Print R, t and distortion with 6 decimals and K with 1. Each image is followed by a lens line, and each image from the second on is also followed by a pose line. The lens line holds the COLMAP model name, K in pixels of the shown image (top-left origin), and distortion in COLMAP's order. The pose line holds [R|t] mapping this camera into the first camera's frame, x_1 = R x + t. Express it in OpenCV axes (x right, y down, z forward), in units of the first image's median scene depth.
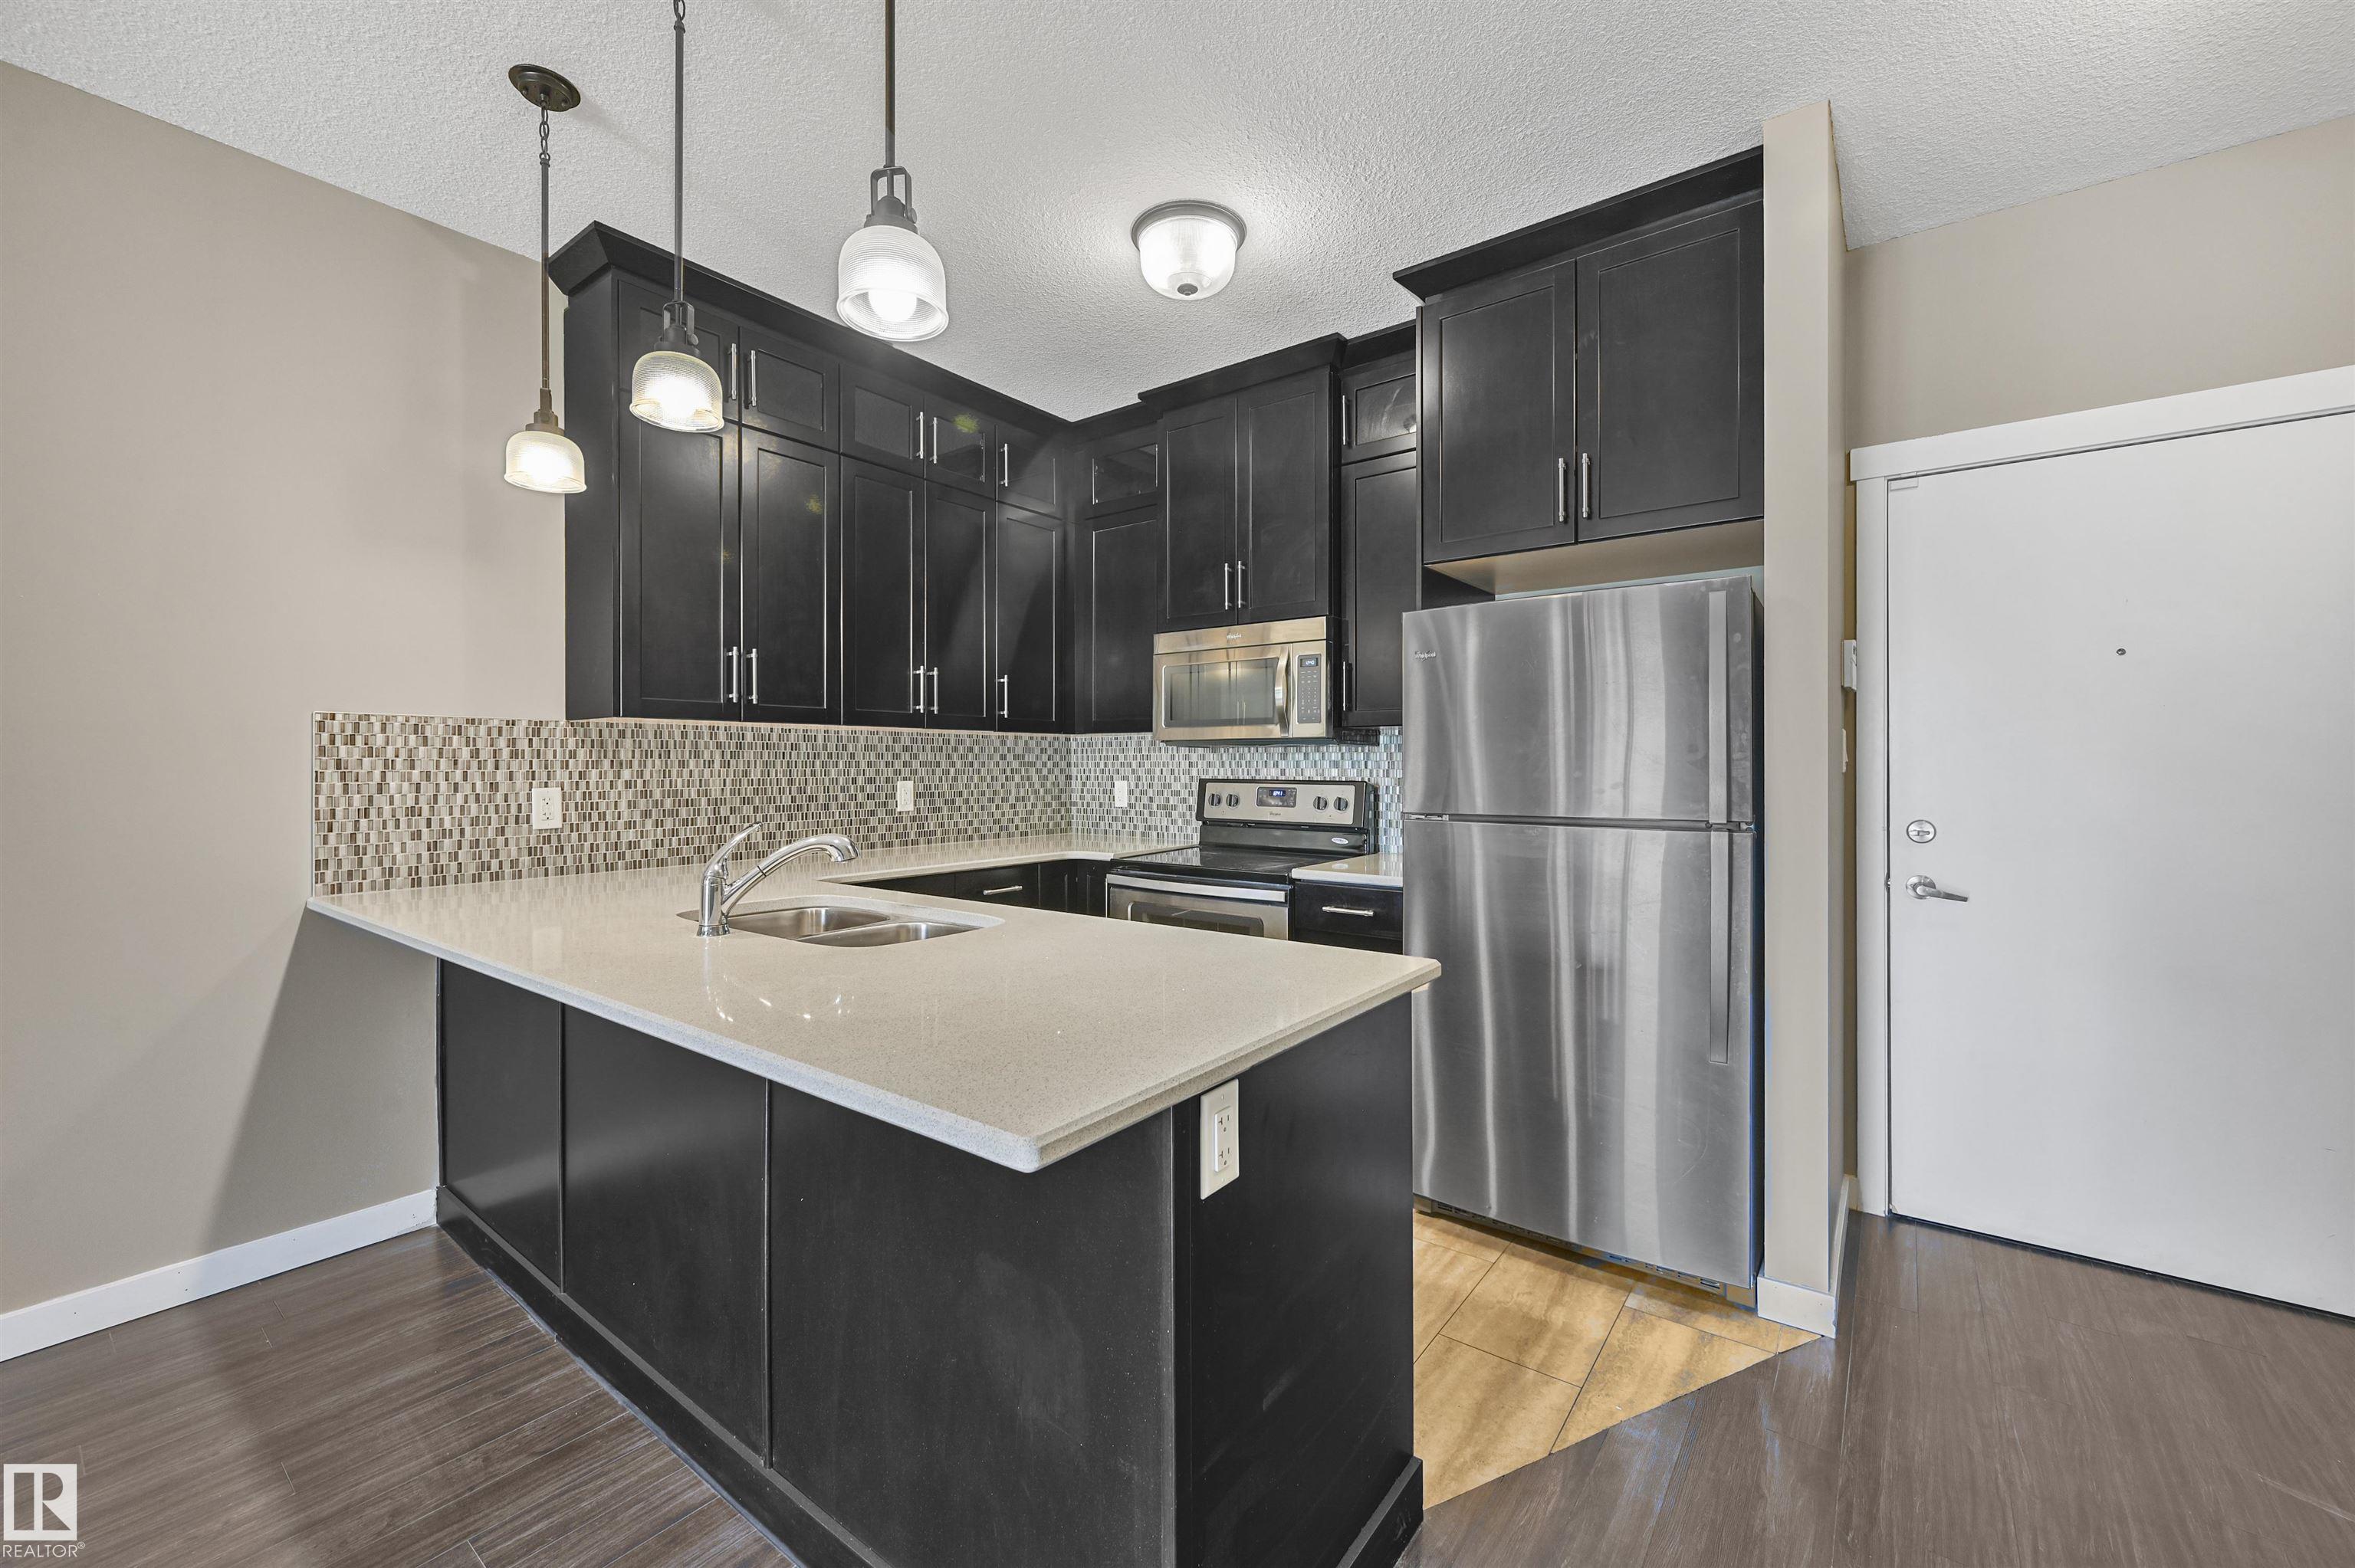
lens RADIAL K [[937.0, 0, 1179.5], [0, 937.0, 765.3], [0, 0, 1]] dist [-0.001319, 0.000154]
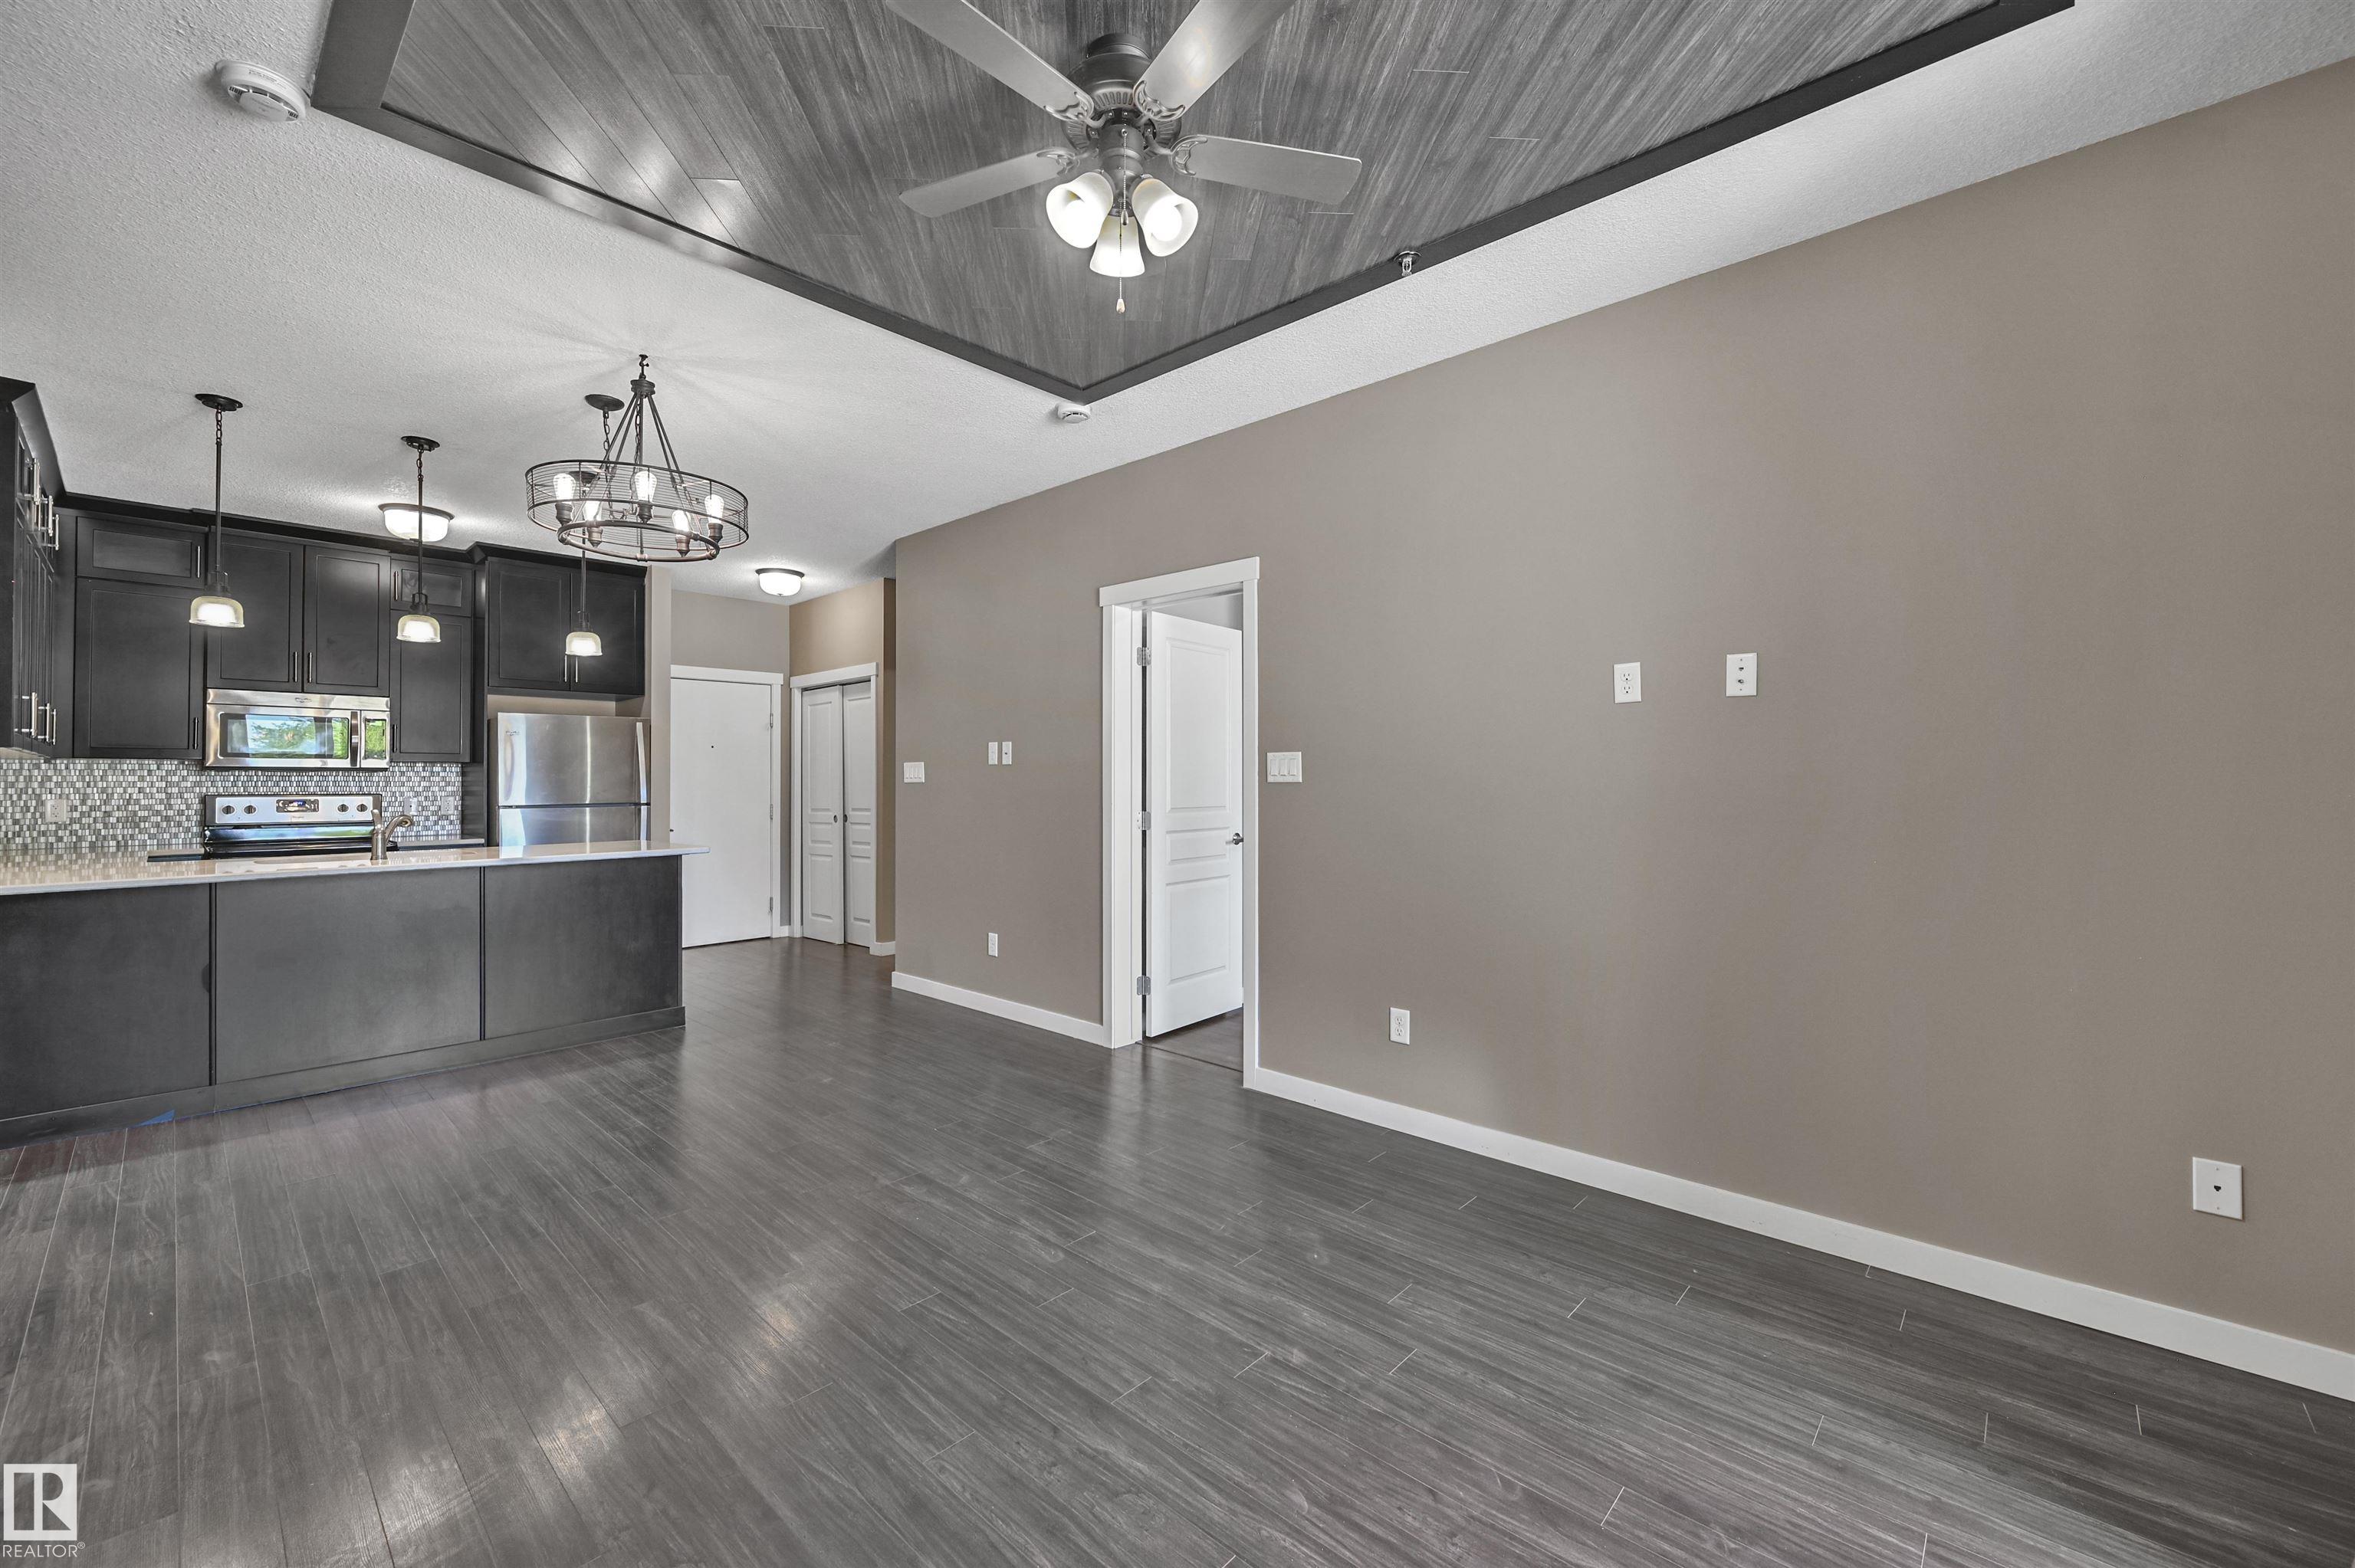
lens RADIAL K [[937.0, 0, 1179.5], [0, 937.0, 765.3], [0, 0, 1]] dist [-0.001319, 0.000154]
pose [[0.099142, 0.016316, 0.994940, -1.994261], [0.005104, 0.999844, -0.016905, 0.003422], [-0.995060, 0.006754, 0.099043, -0.871647]]
